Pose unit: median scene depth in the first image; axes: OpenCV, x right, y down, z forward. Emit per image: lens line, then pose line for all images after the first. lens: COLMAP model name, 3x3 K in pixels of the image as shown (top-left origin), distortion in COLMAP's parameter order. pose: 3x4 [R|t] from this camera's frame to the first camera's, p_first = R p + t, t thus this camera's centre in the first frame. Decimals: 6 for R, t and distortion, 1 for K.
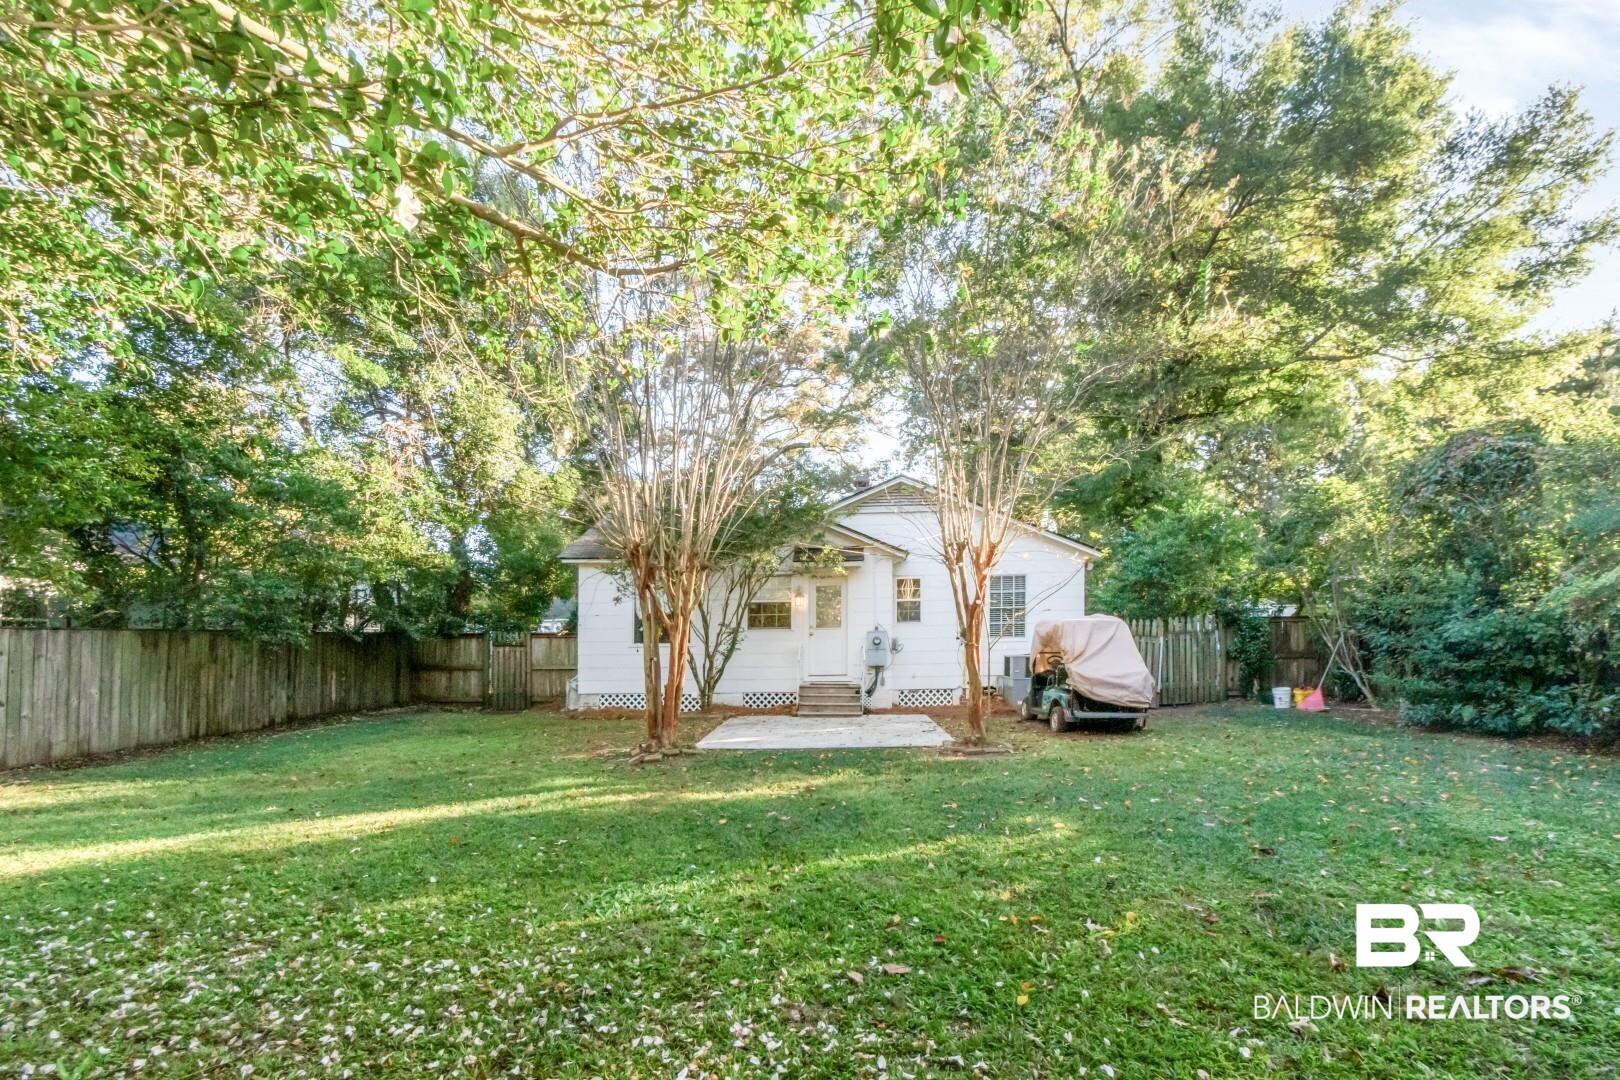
lens RADIAL K [[726.4, 0, 814.0], [0, 726.4, 536.0], [0, 0, 1]] dist [0.002508, -0.000027]
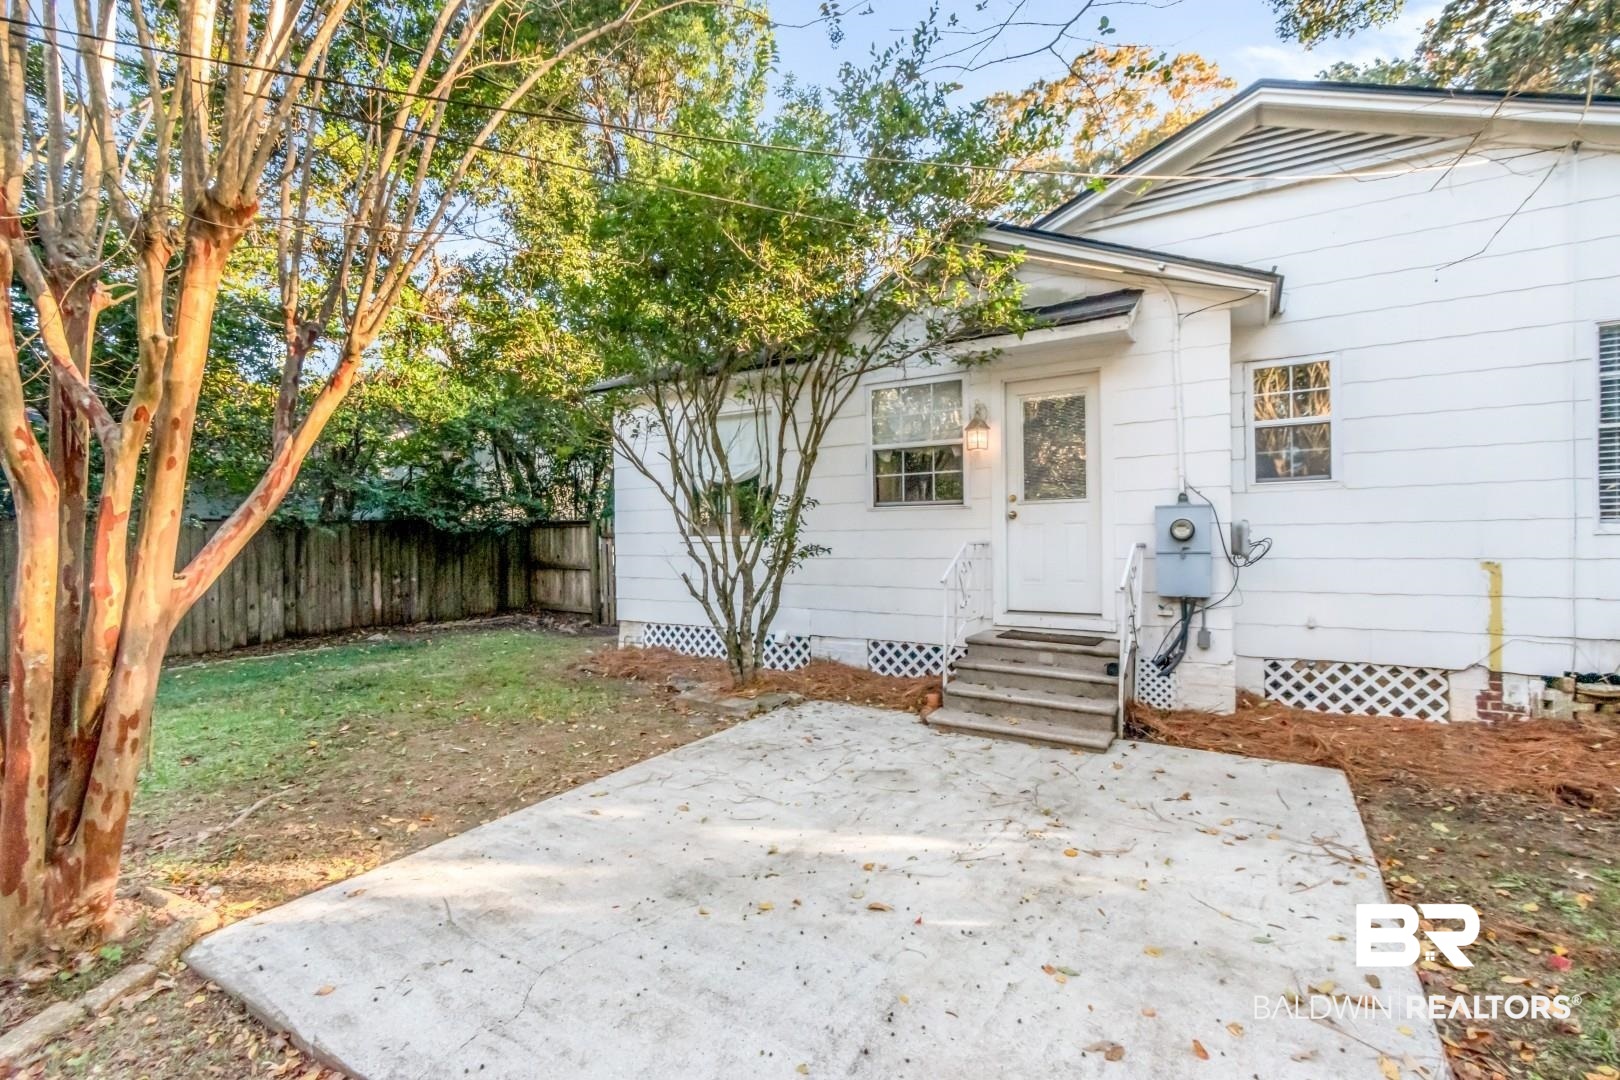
lens RADIAL K [[726.4, 0, 818.7], [0, 726.4, 516.9], [0, 0, 1]] dist [0.002508, -0.000027]
pose [[0.862958, -0.009916, -0.505178, 0.111795], [0.074726, 0.991318, 0.108191, 0.081048], [0.499719, -0.131114, 0.856207, 0.575222]]
